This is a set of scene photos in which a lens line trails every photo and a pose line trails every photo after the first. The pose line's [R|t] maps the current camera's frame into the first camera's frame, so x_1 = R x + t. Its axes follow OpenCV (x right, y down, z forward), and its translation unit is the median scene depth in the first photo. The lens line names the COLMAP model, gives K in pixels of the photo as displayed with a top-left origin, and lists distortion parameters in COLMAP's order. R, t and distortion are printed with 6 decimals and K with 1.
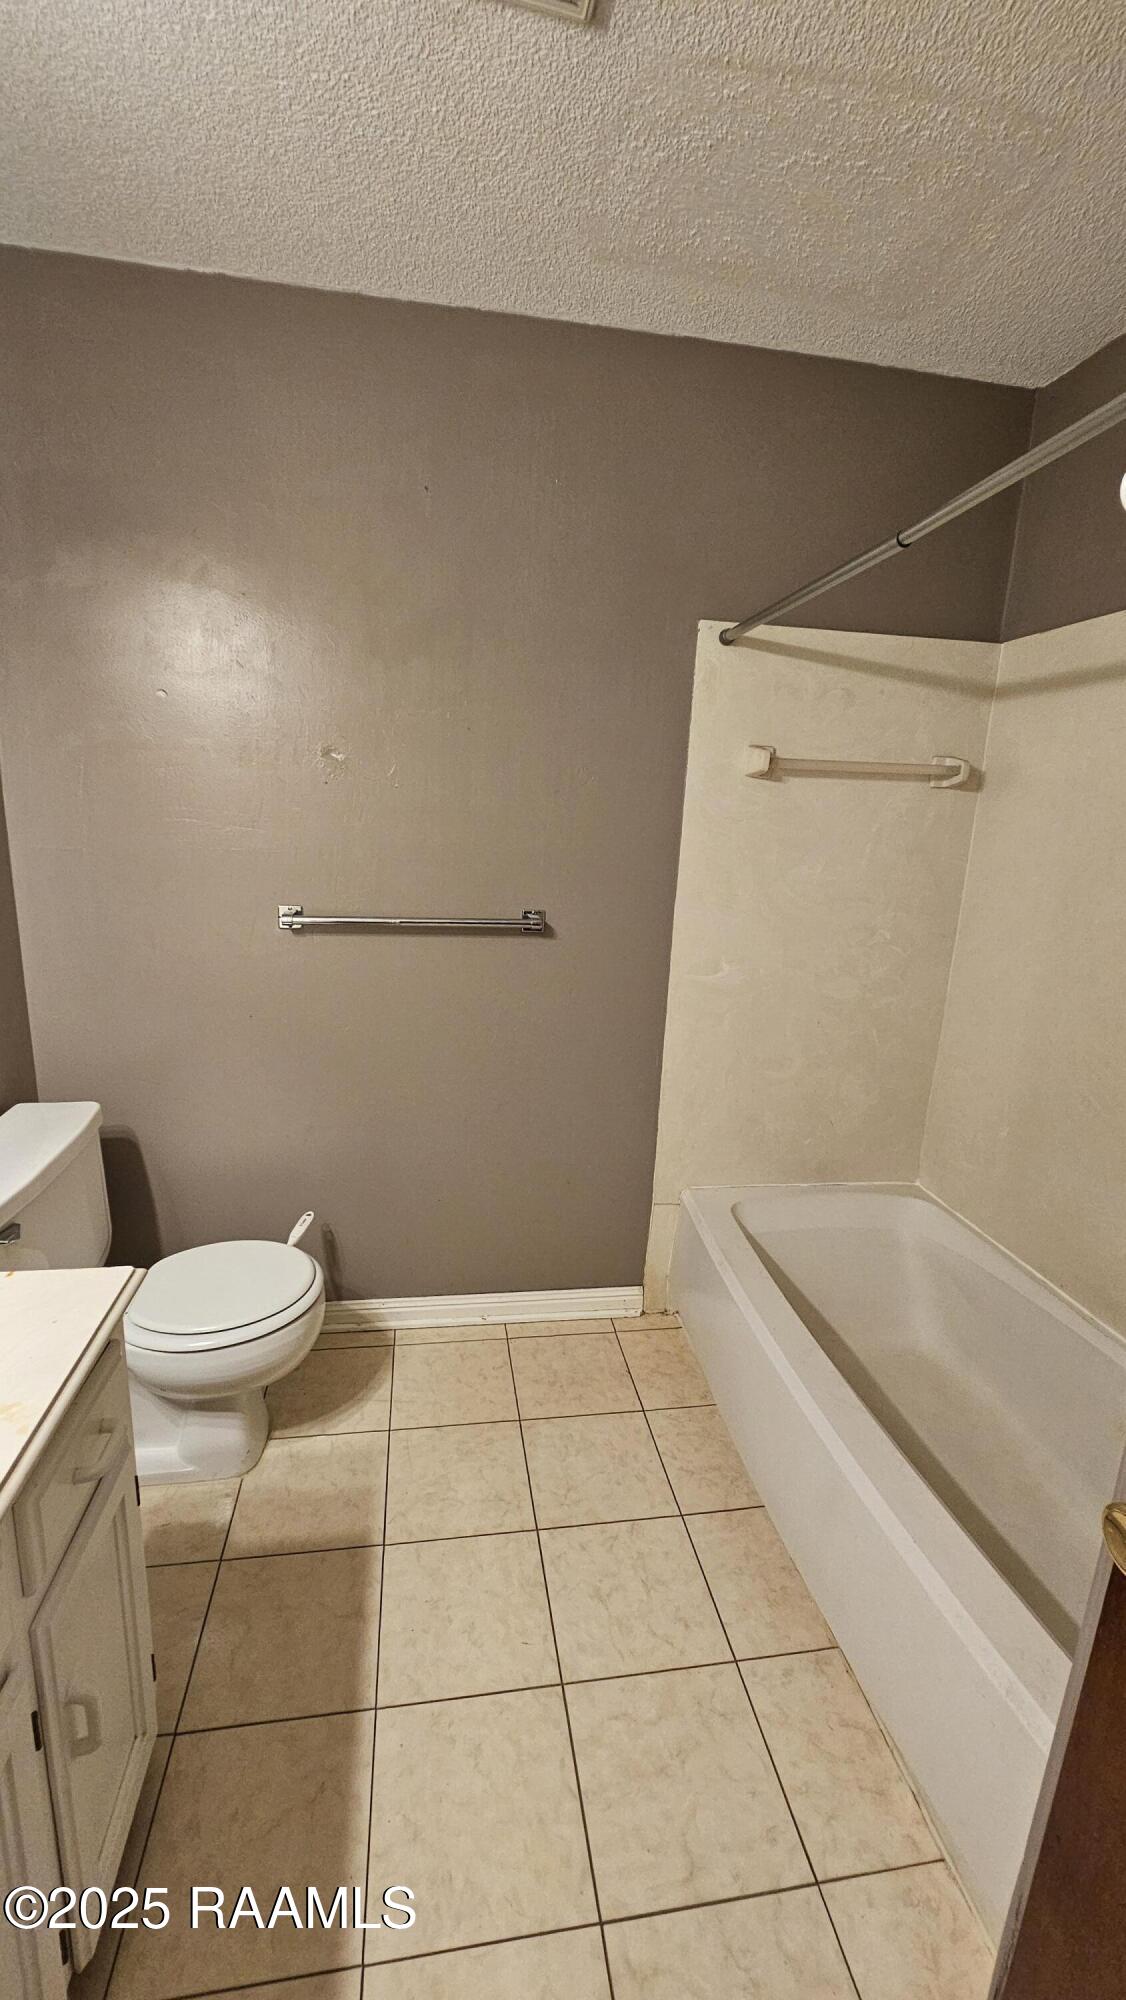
lens RADIAL K [[818.6, 0, 563.1], [0, 818.6, 1005.1], [0, 0, 1]] dist [0.000671, -0.001003]
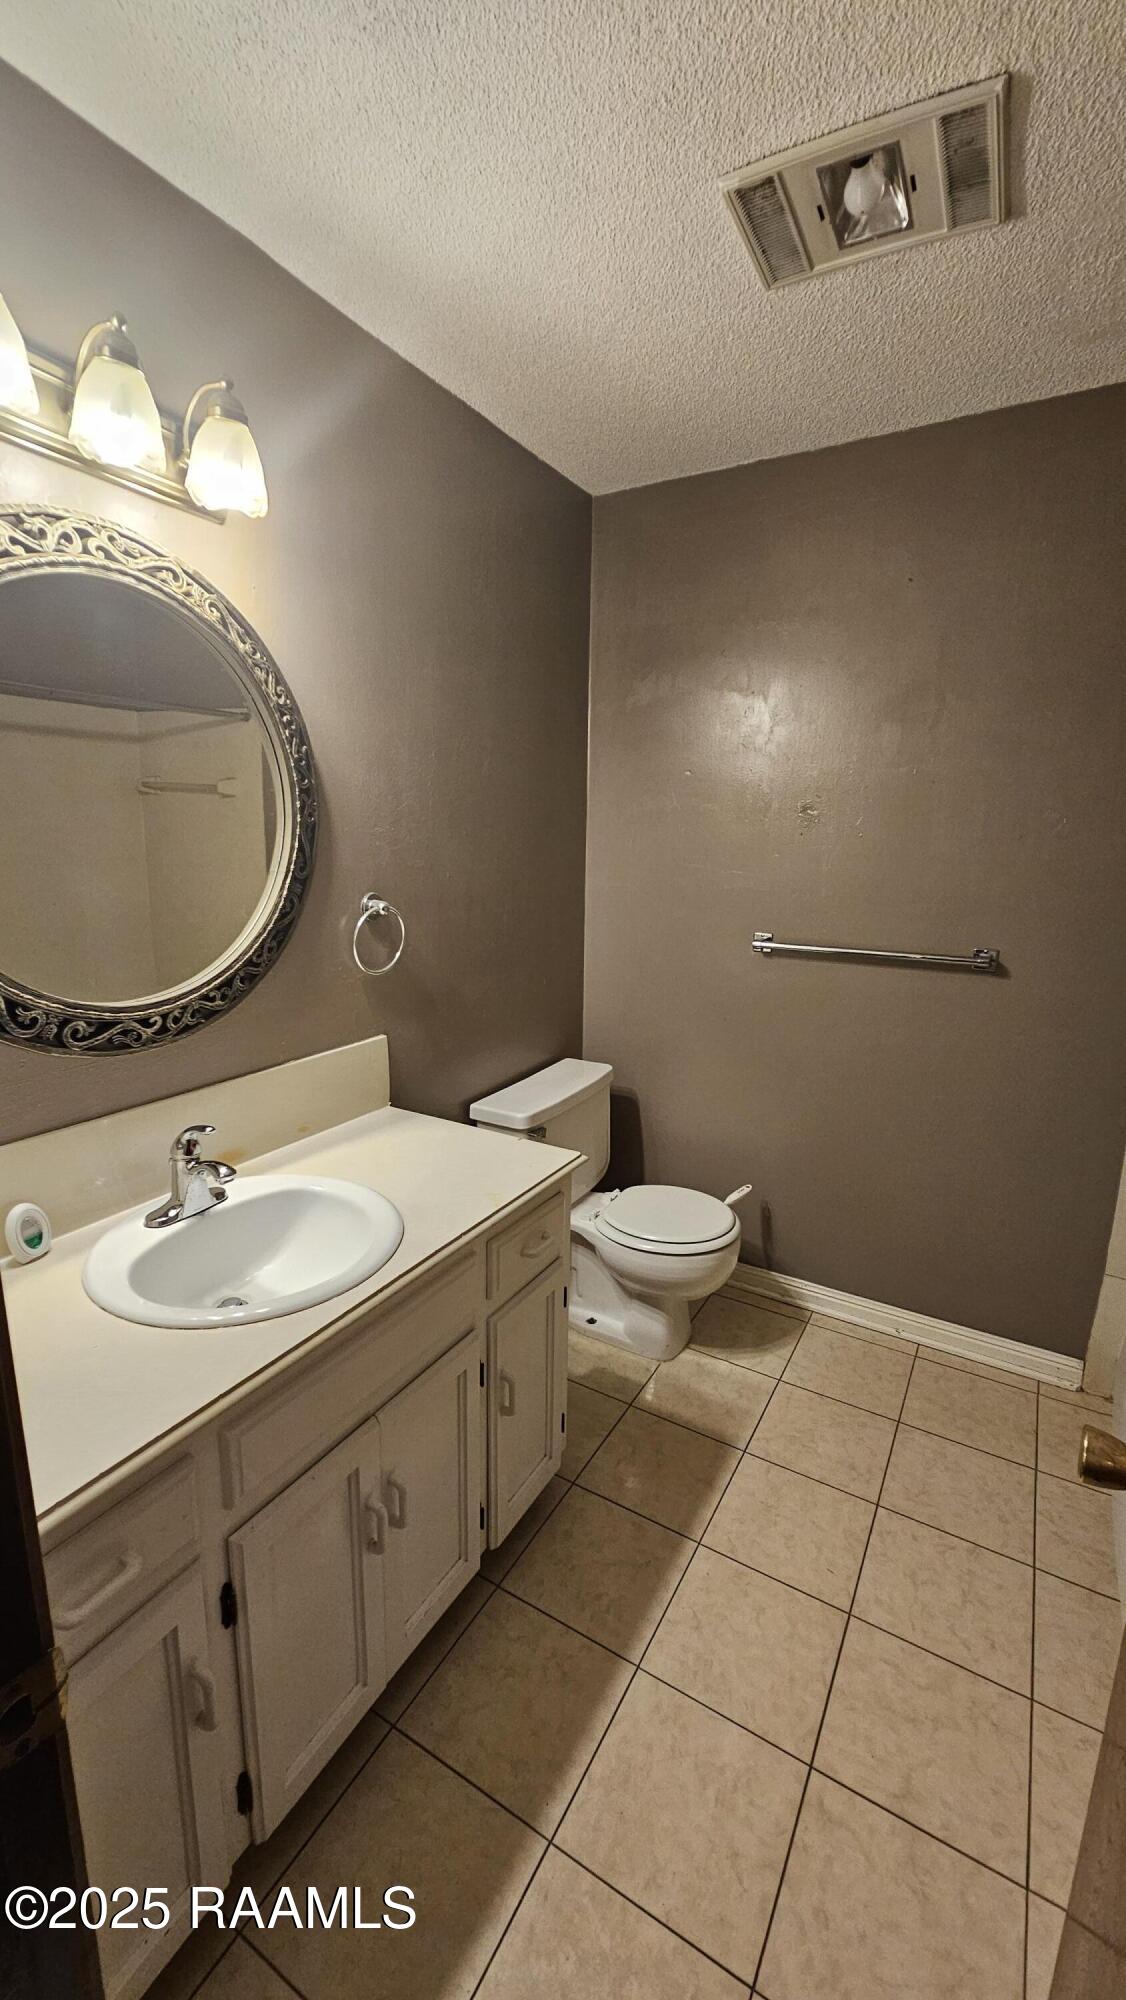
lens RADIAL K [[818.6, 0, 560.5], [0, 818.6, 1003.8], [0, 0, 1]] dist [0.000671, -0.001003]
pose [[0.772329, 0.102768, -0.626854, 0.237058], [-0.129177, 0.991616, 0.003412, 0.021505], [0.621949, 0.078340, 0.779129, -0.159845]]
